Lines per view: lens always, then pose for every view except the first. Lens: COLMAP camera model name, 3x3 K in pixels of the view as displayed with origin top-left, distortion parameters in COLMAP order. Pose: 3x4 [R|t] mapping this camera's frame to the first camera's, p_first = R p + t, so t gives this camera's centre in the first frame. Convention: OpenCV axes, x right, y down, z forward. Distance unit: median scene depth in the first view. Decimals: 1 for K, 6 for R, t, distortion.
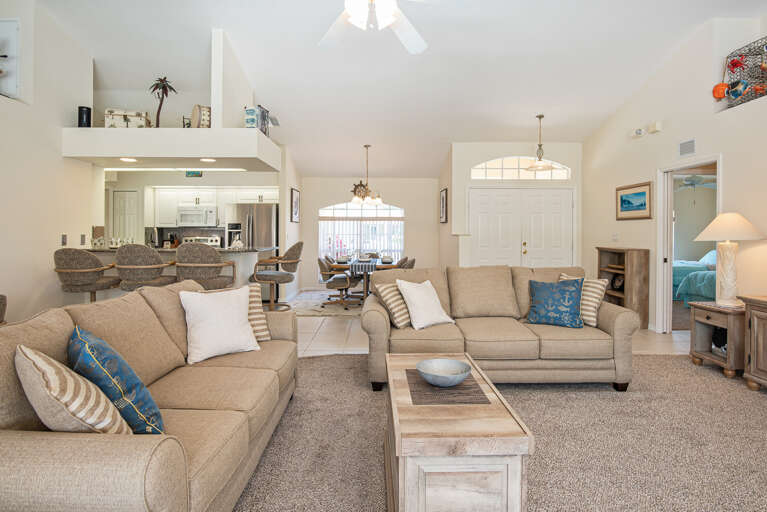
lens RADIAL K [[441.5, 0, 366.6], [0, 441.5, 234.3], [0, 0, 1]] dist [0.002369, 0.000433]
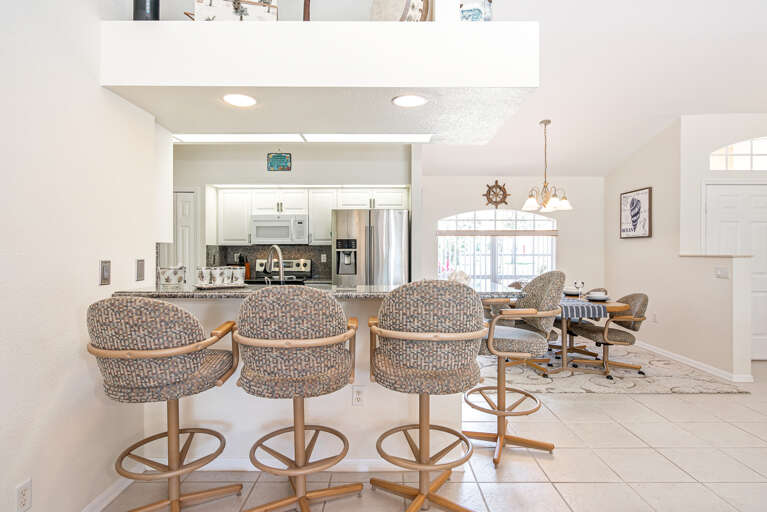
lens RADIAL K [[441.5, 0, 384.6], [0, 441.5, 254.3], [0, 0, 1]] dist [0.002369, 0.000433]
pose [[0.999863, -0.003059, 0.016243, -0.255416], [0.002997, 0.999988, 0.003794, -0.004241], [-0.016254, -0.003745, 0.999861, 0.342866]]
